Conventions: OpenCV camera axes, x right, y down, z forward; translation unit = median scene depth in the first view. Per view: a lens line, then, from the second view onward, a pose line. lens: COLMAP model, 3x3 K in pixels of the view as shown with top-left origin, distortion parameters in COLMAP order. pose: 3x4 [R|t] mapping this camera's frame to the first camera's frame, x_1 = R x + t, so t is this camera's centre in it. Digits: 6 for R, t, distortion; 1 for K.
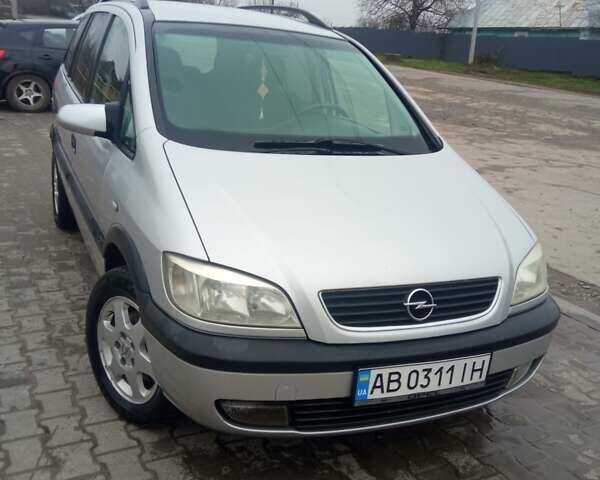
lens RADIAL K [[645.6, 0, 299.3], [0, 645.6, 234.7], [0, 0, 1]] dist [0.130328, -0.235626]
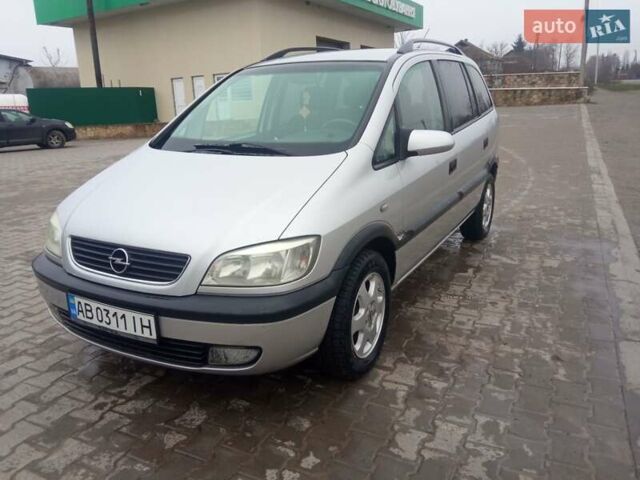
lens RADIAL K [[516.8, 0, 317.9], [0, 516.8, 241.9], [0, 0, 1]] dist [0.085392, -0.130762]
pose [[0.595946, 0.123455, -0.793478, 1.164831], [-0.150678, 0.987752, 0.040513, -0.027909], [0.788761, 0.095416, 0.607249, 0.648156]]
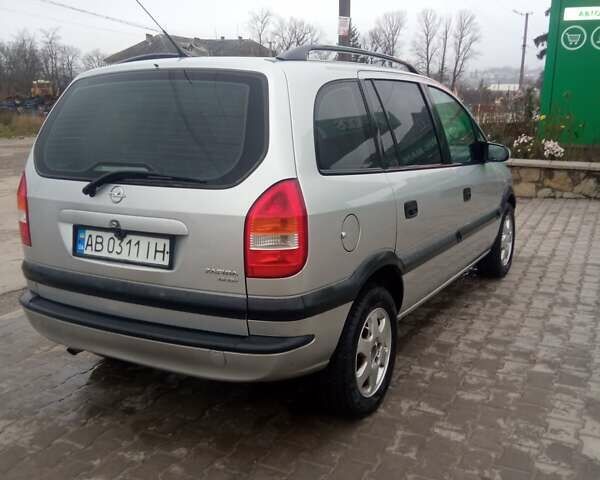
lens RADIAL K [[644.3, 0, 298.2], [0, 644.3, 238.5], [0, 0, 1]] dist [0.114779, -0.221796]
pose [[-0.585911, -0.240459, 0.773878, -1.695343], [0.192149, 0.886507, 0.420933, -0.963414], [-0.787265, 0.395329, -0.473211, 2.837753]]
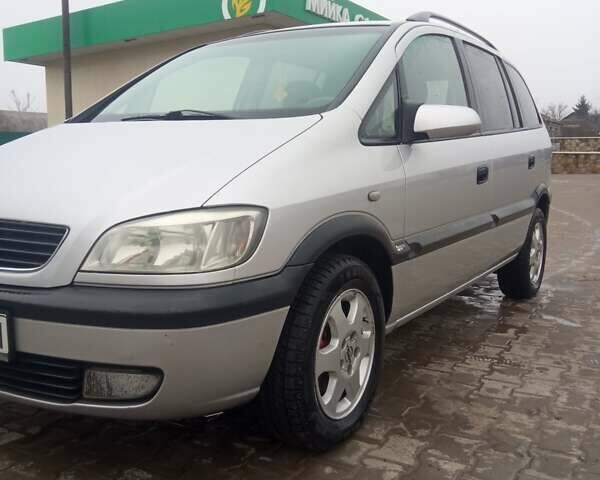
lens RADIAL K [[644.3, 0, 298.2], [0, 644.3, 238.5], [0, 0, 1]] dist [0.114779, -0.221796]
pose [[0.553655, 0.021252, -0.832475, 1.093690], [-0.192846, 0.975771, -0.103347, 0.105868], [0.810109, 0.217758, 0.544339, 0.831151]]
